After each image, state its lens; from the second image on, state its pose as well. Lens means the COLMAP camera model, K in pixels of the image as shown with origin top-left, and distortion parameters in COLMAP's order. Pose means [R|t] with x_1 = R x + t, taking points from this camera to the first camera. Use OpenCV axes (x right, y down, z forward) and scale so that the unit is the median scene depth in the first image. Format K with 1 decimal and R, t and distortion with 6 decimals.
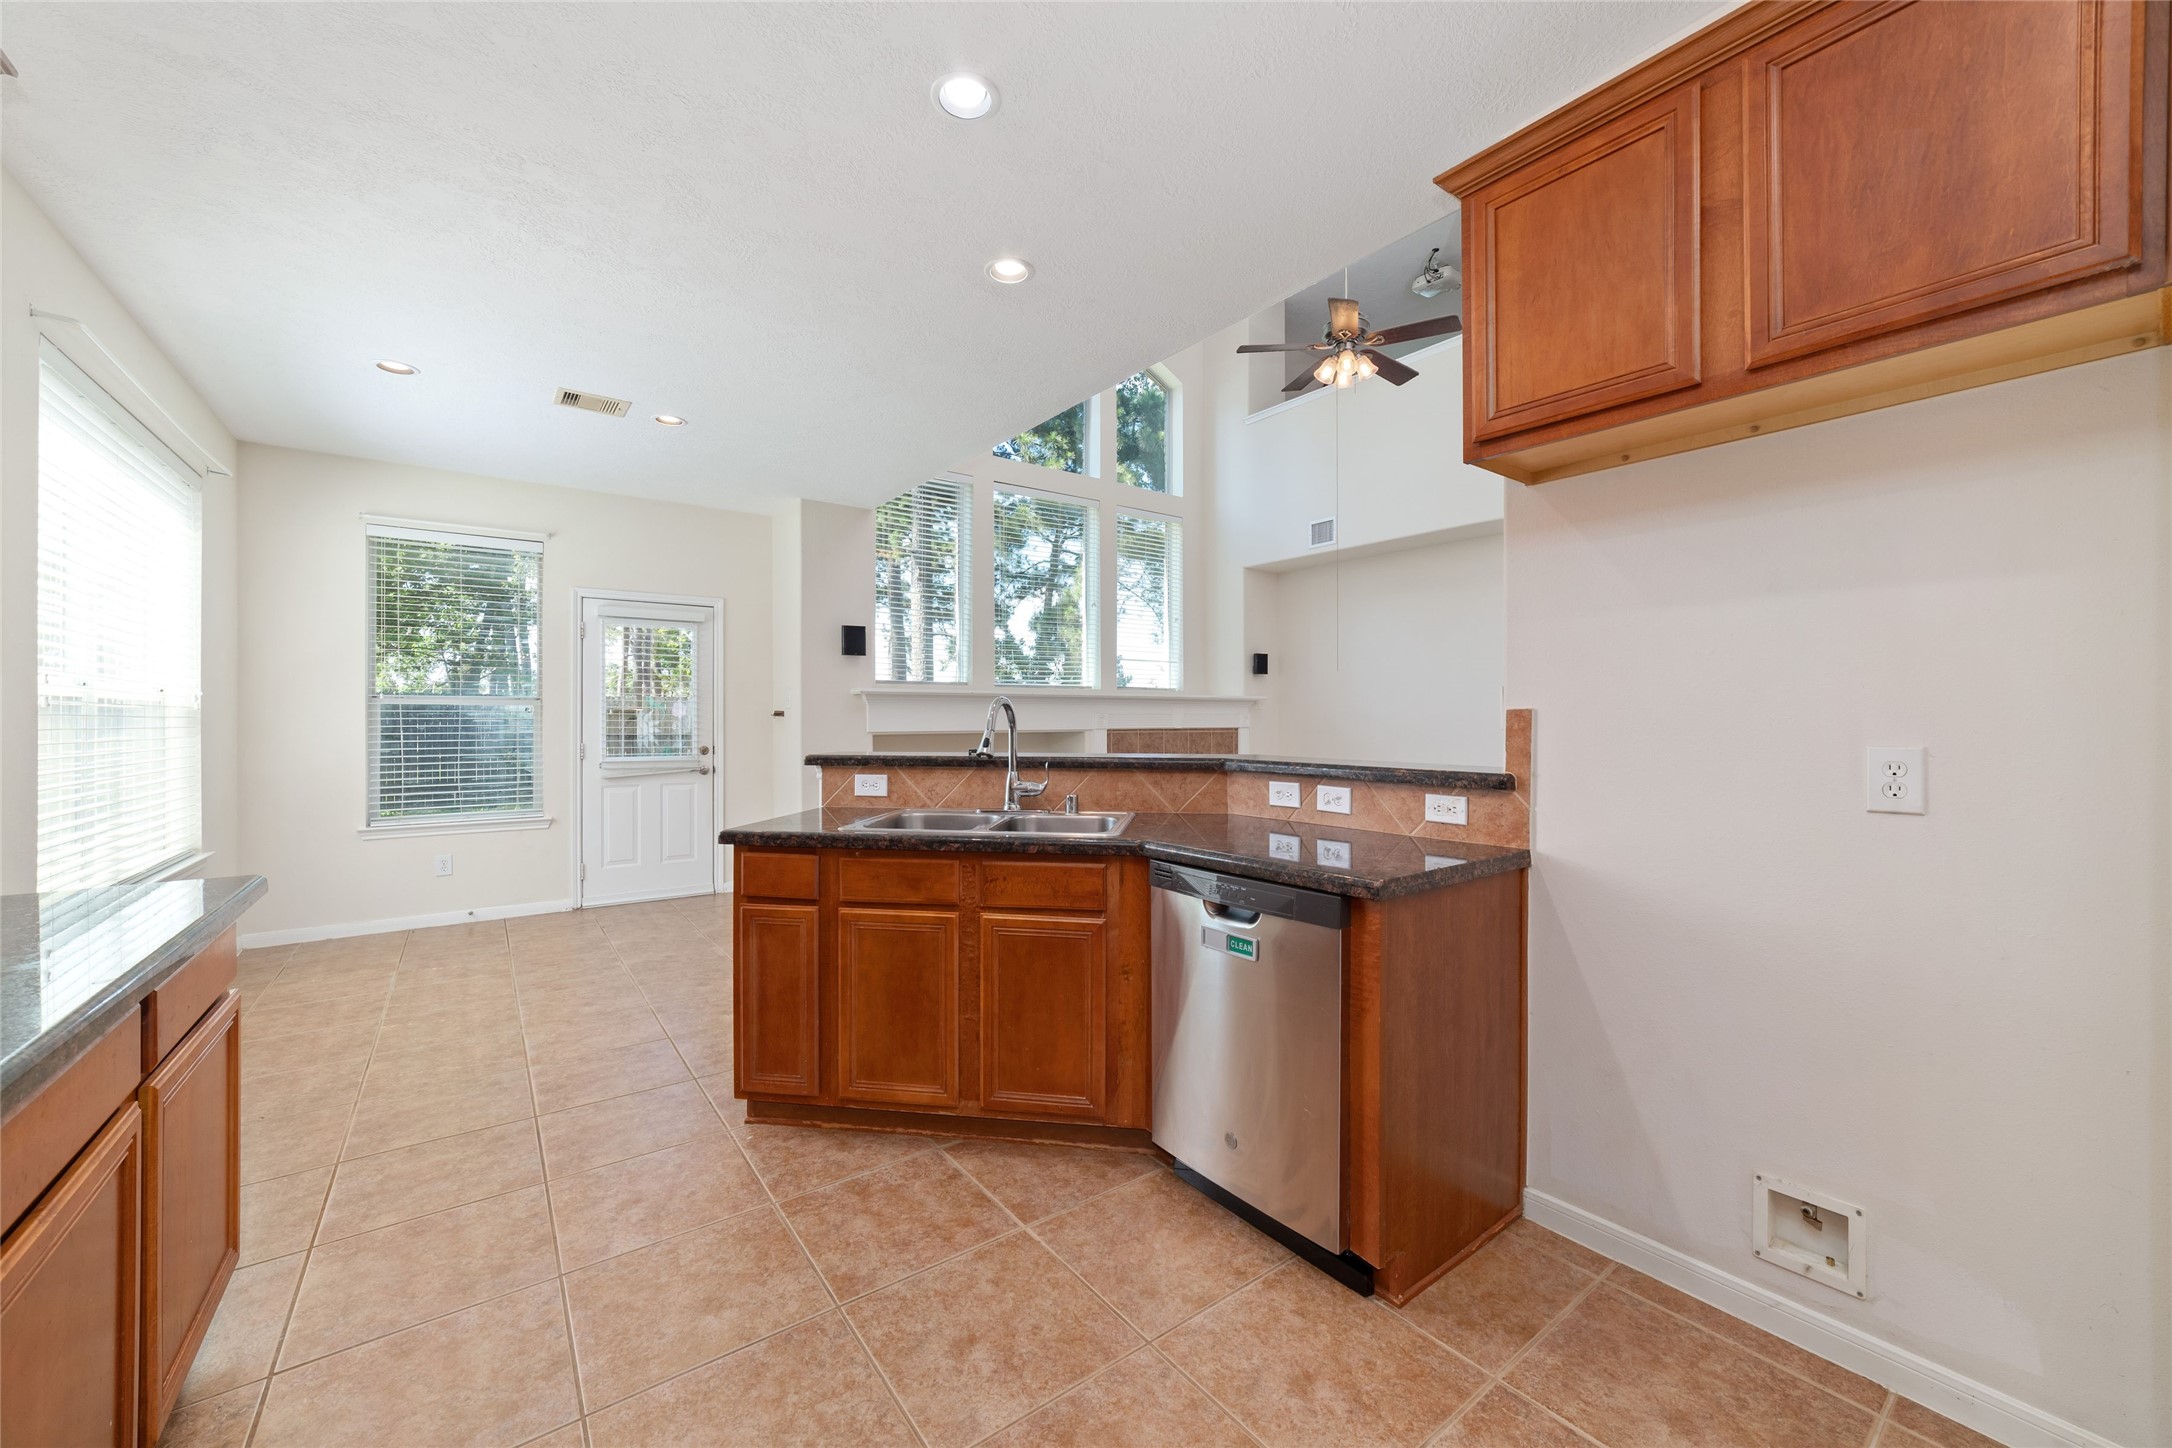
lens RADIAL K [[834.3, 0, 1090.1], [0, 834.3, 720.1], [0, 0, 1]] dist [-0.021896, 0.009051]
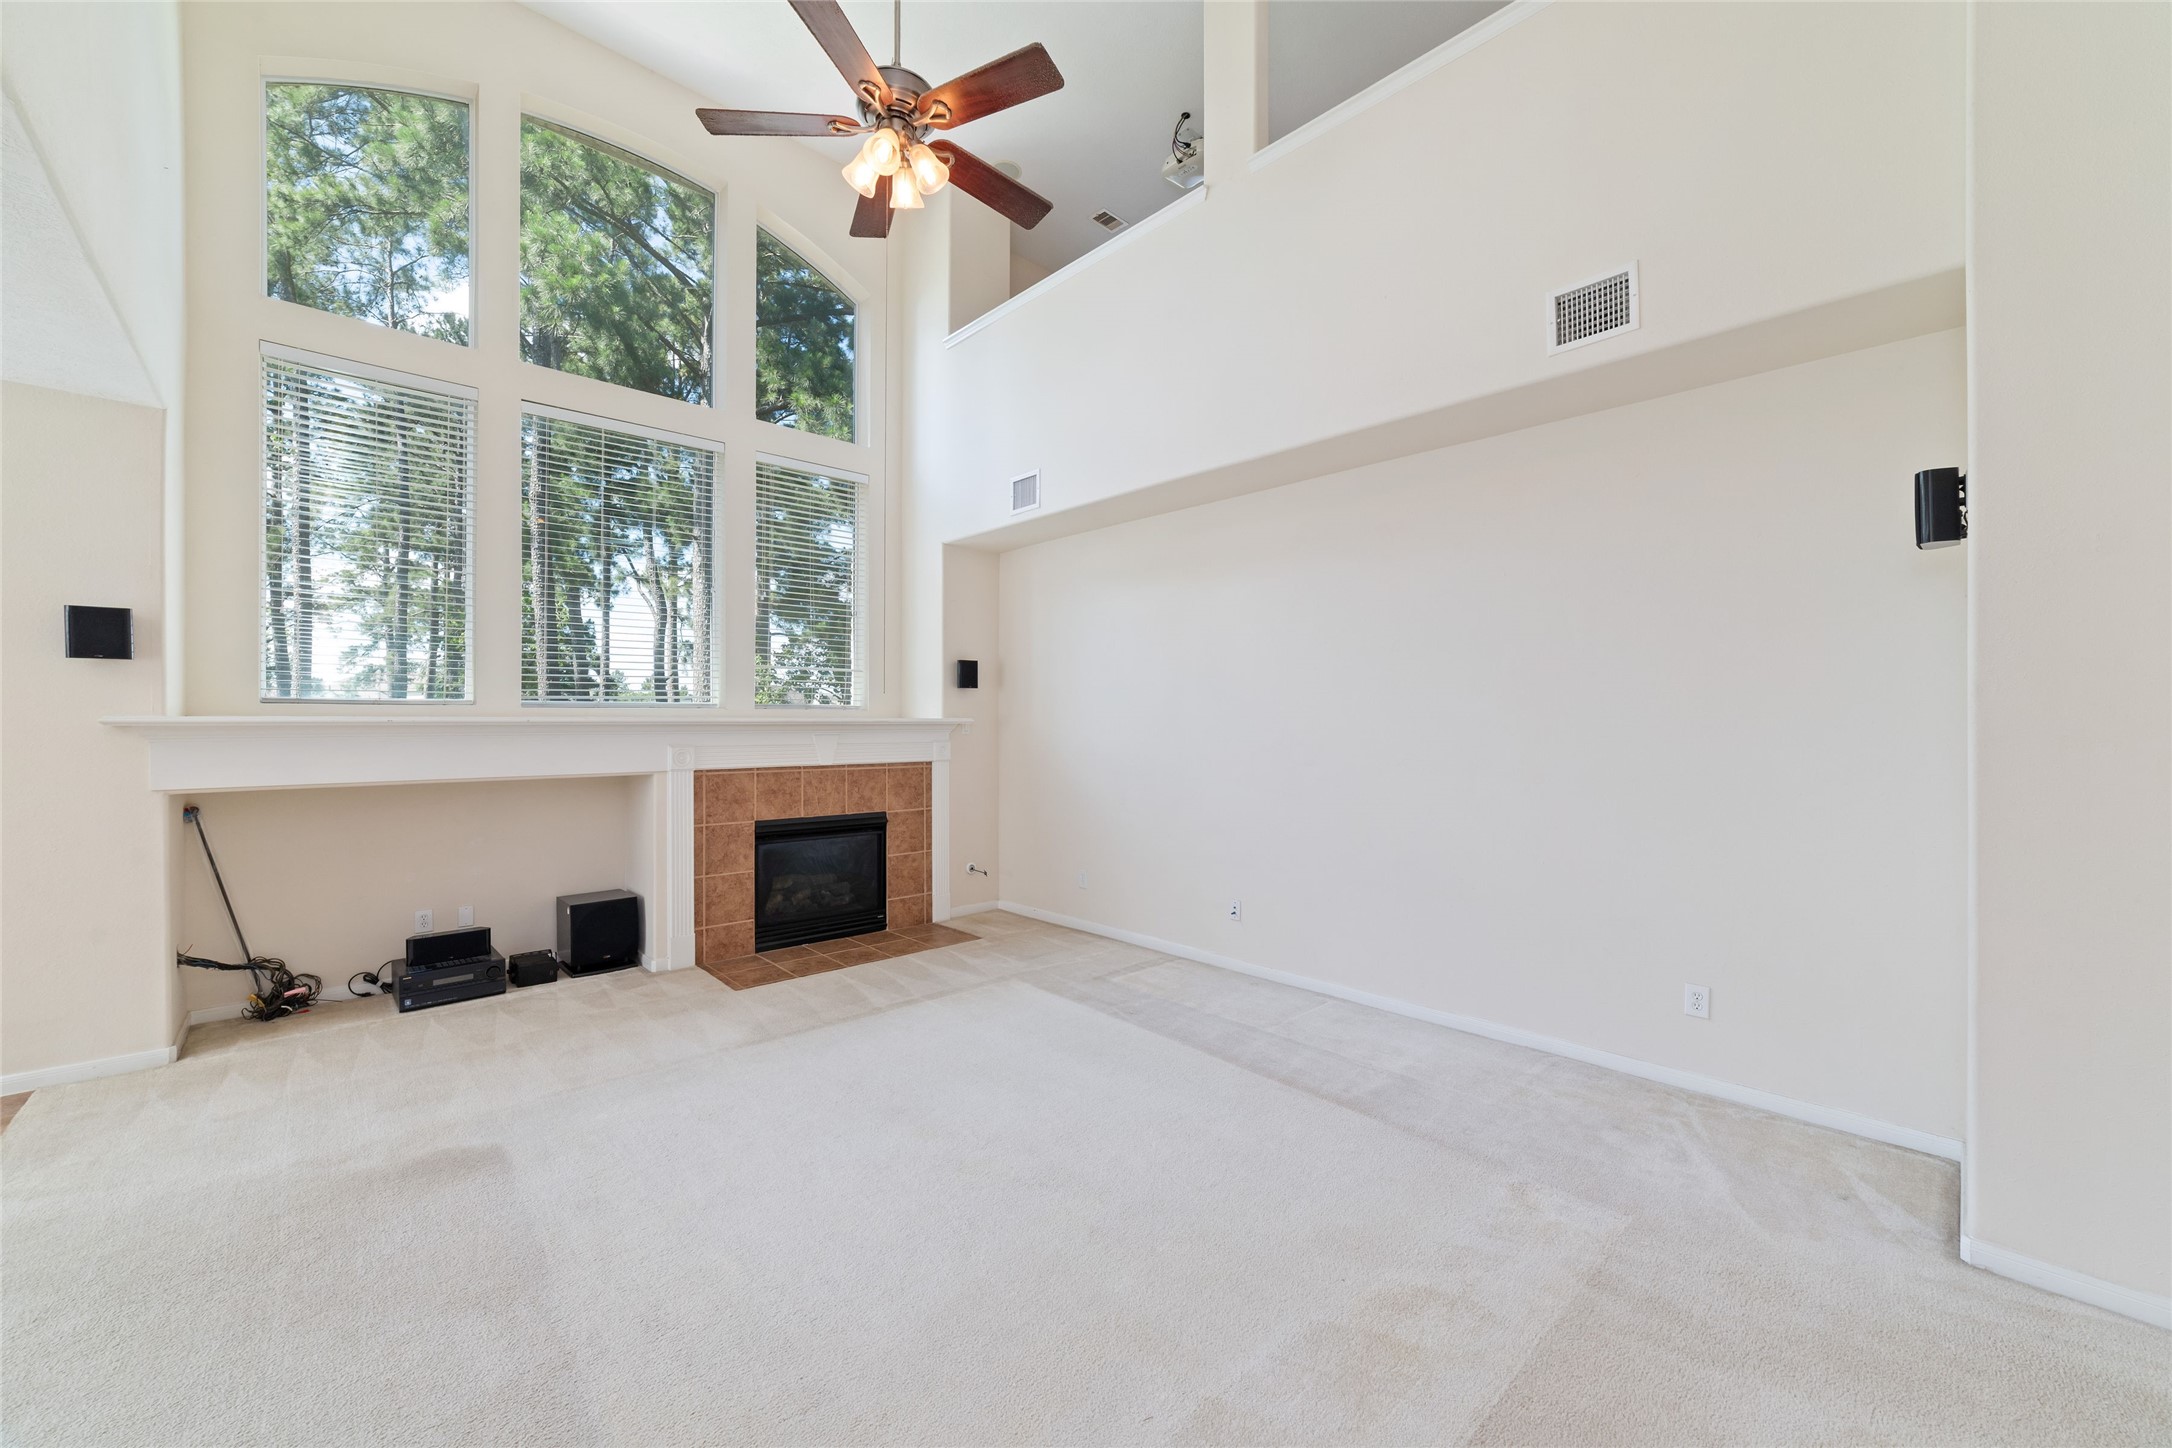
lens RADIAL K [[834.3, 0, 1090.1], [0, 834.3, 720.1], [0, 0, 1]] dist [-0.021896, 0.009051]
pose [[0.993680, 0.002427, 0.112223, 0.357834], [-0.001818, 0.999983, -0.005532, -0.035729], [-0.112234, 0.005293, 0.993668, 0.390092]]
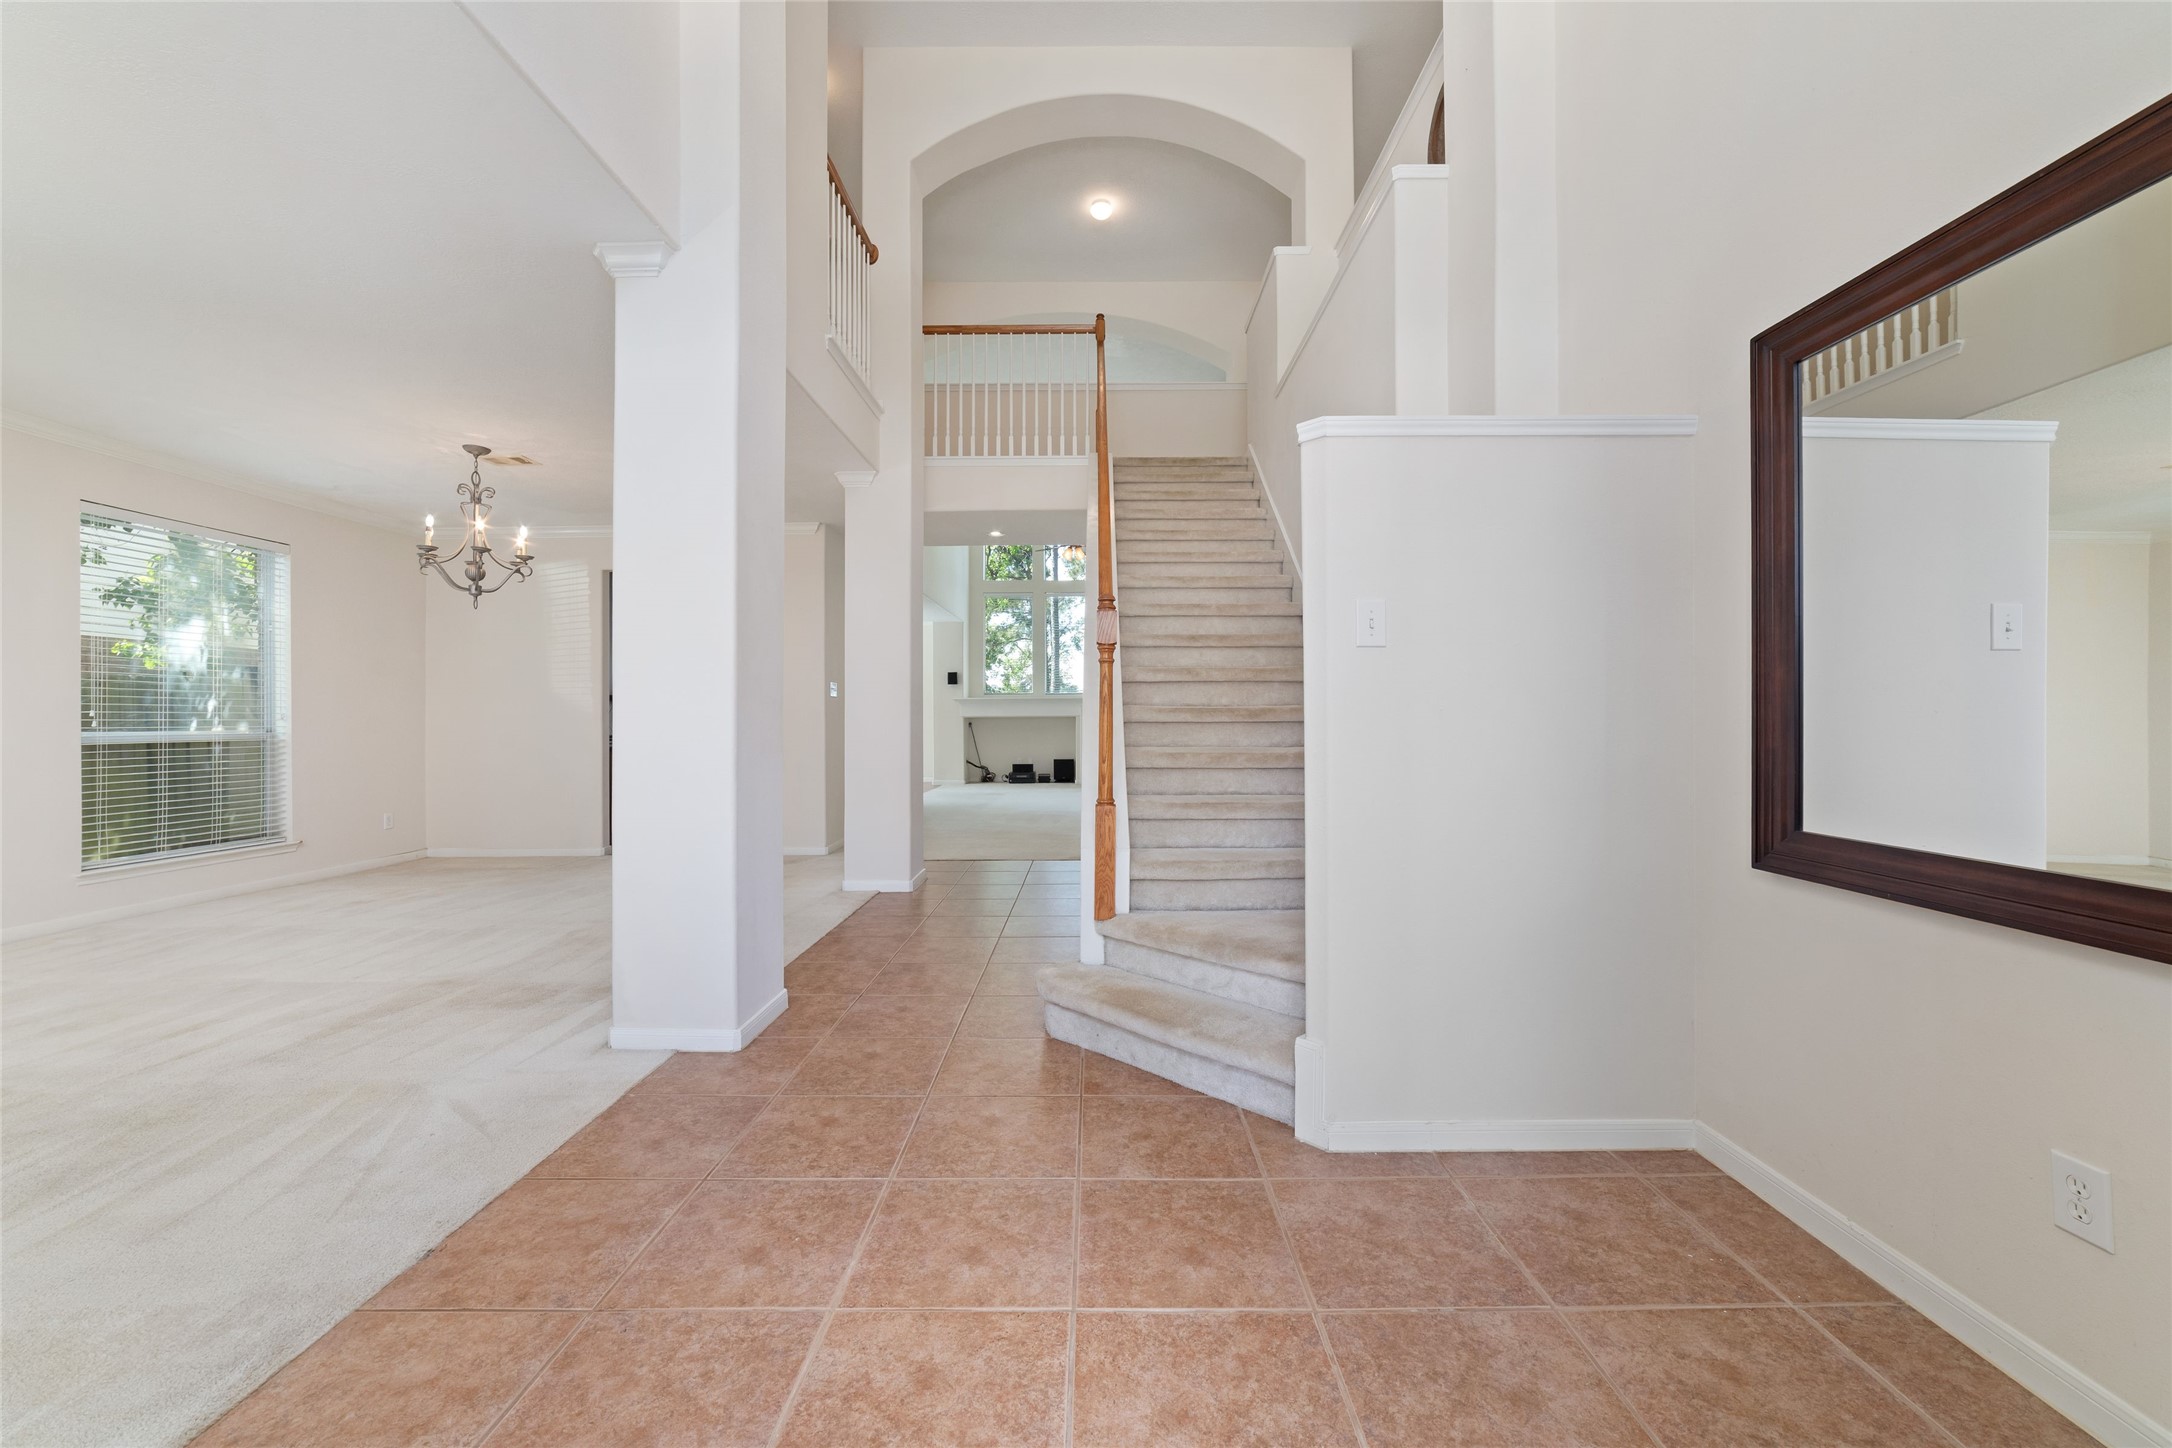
lens RADIAL K [[834.3, 0, 1090.1], [0, 834.3, 720.1], [0, 0, 1]] dist [-0.021896, 0.009051]
pose [[0.794167, 0.005897, -0.607671, 1.602476], [0.000163, 0.999951, 0.009917, 0.002794], [0.607699, -0.007974, 0.794127, -0.708338]]
